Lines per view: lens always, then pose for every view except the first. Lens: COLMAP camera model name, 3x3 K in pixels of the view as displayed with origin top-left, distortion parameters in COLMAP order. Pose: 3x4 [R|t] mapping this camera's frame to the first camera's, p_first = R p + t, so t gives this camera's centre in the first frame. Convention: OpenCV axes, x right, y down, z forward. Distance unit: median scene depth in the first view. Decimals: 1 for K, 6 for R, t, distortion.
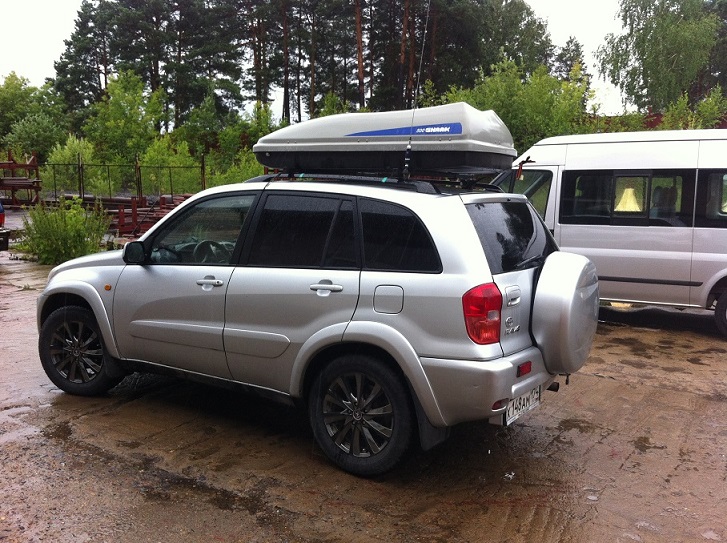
lens RADIAL K [[713.3, 0, 375.0], [0, 713.3, 271.1], [0, 0, 1]] dist [0.062545, -0.245816]
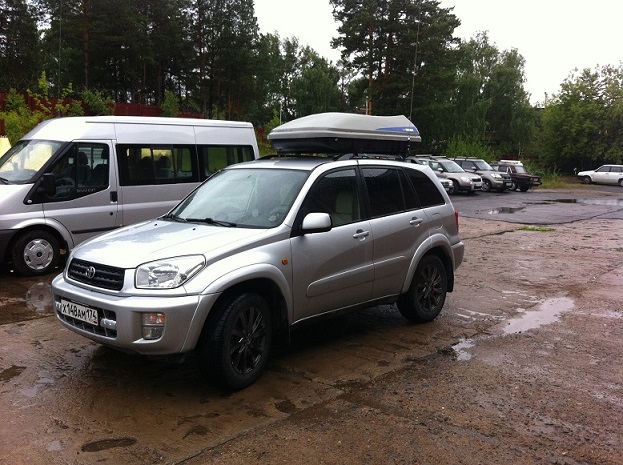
lens RADIAL K [[611.3, 0, 321.3], [0, 611.3, 232.2], [0, 0, 1]] dist [0.062545, -0.245816]
pose [[0.162686, -0.138910, 0.976851, -1.465355], [0.117076, 0.985764, 0.120679, -0.146741], [-0.979707, 0.094733, 0.176633, 0.919152]]
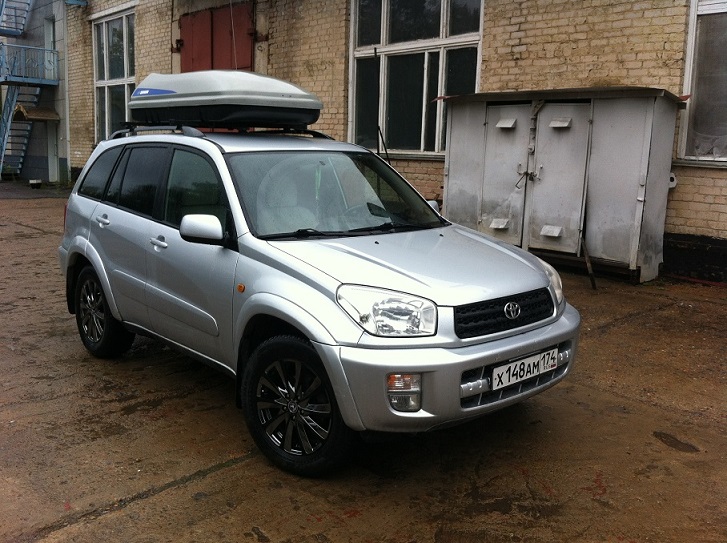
lens RADIAL K [[713.3, 0, 375.0], [0, 713.3, 271.1], [0, 0, 1]] dist [0.062545, -0.245816]
pose [[-0.968843, -0.097032, 0.227879, -0.572885], [-0.026962, 0.955916, 0.292401, -0.279822], [-0.246205, 0.277147, -0.928748, 2.262715]]
